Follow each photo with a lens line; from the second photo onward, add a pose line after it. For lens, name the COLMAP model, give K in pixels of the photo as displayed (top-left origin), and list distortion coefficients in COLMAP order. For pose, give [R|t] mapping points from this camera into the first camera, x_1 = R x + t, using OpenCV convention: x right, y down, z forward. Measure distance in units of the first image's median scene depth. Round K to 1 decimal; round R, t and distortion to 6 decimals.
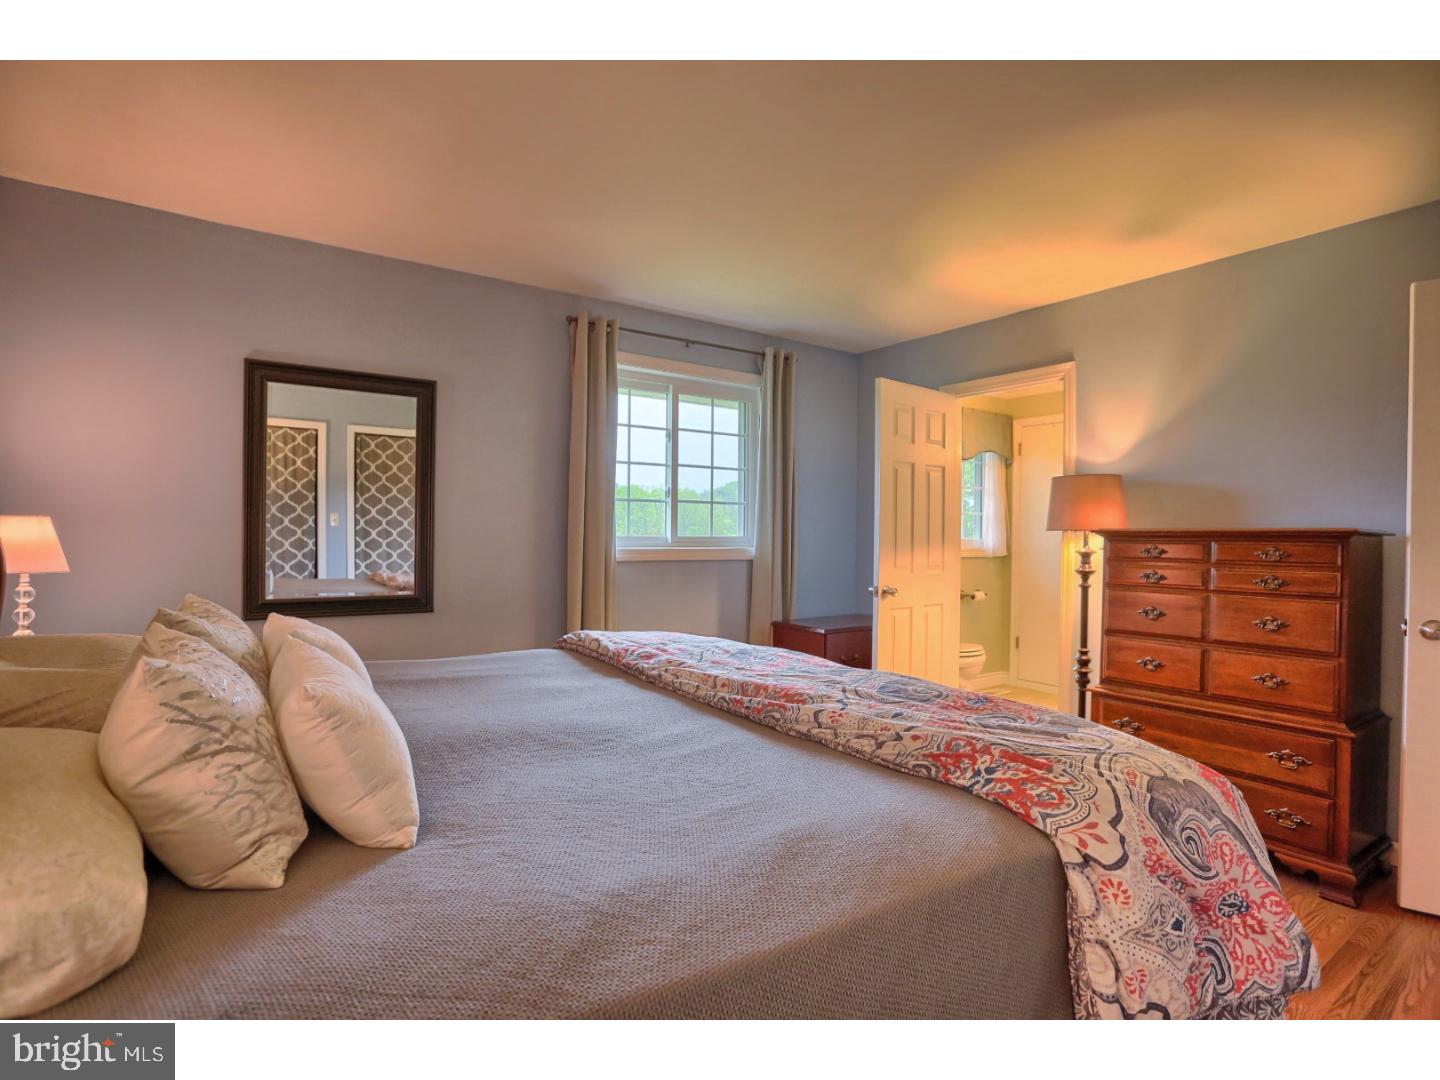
lens RADIAL K [[722.6, 0, 718.8], [0, 722.6, 541.7], [0, 0, 1]] dist [-0.073824, 0.034507]
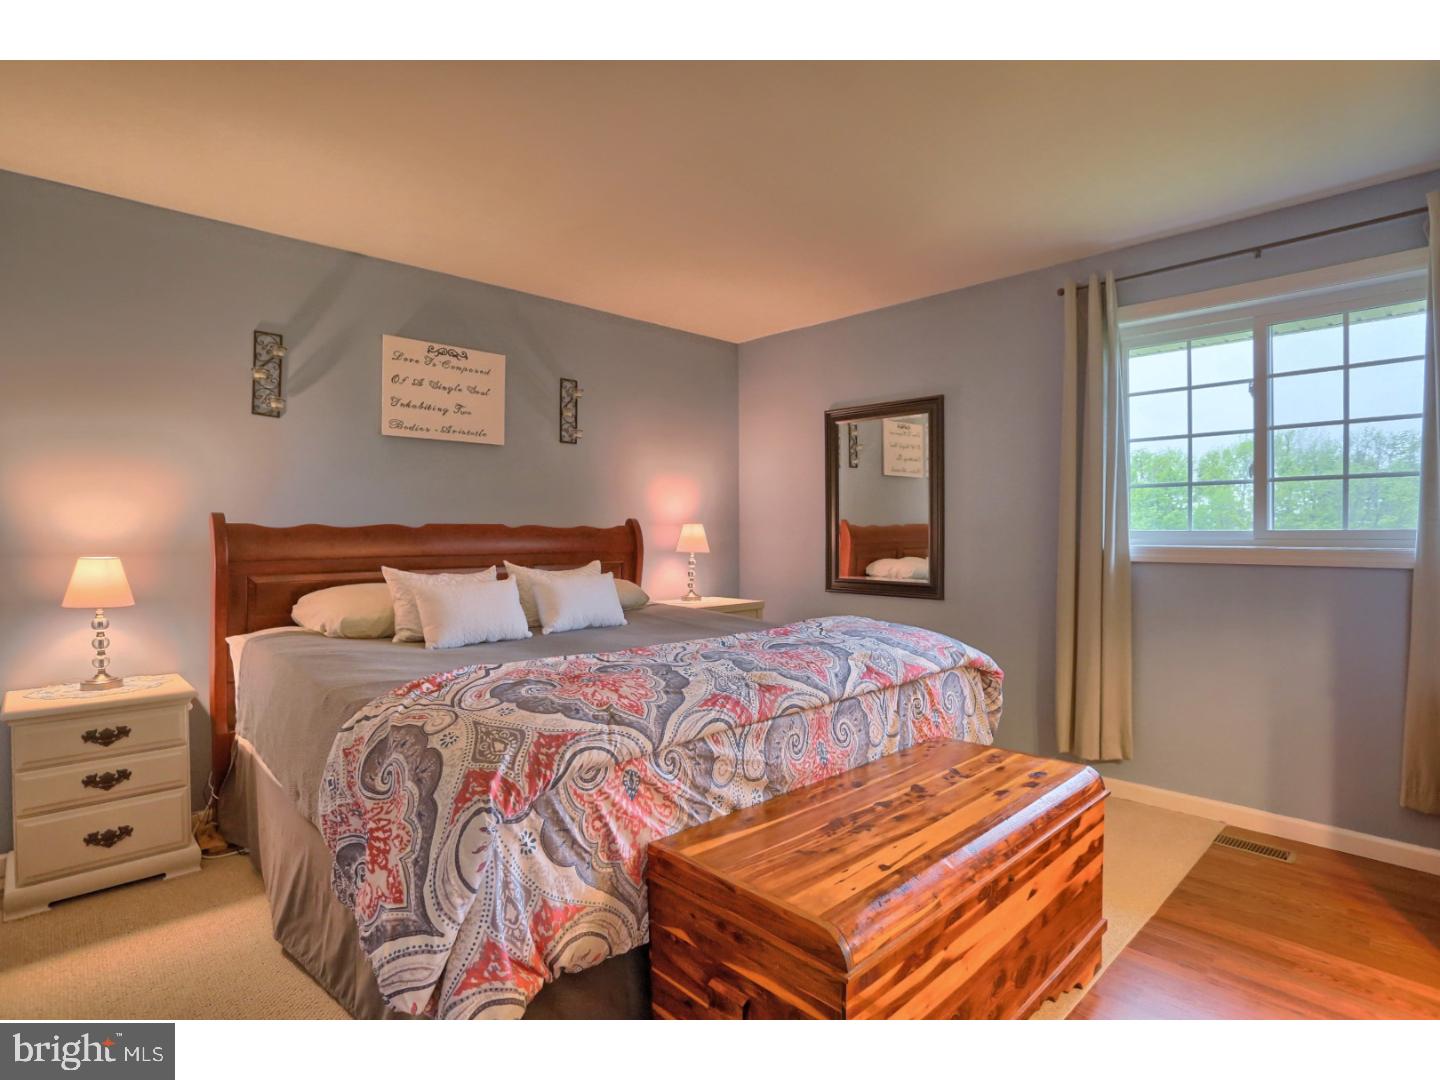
lens RADIAL K [[722.6, 0, 718.8], [0, 722.6, 541.7], [0, 0, 1]] dist [-0.073824, 0.034507]
pose [[0.158336, 0.006529, -0.987364, 0.533855], [-0.003706, 0.999975, 0.006018, 0.001235], [0.987378, 0.002706, 0.158356, 0.376104]]
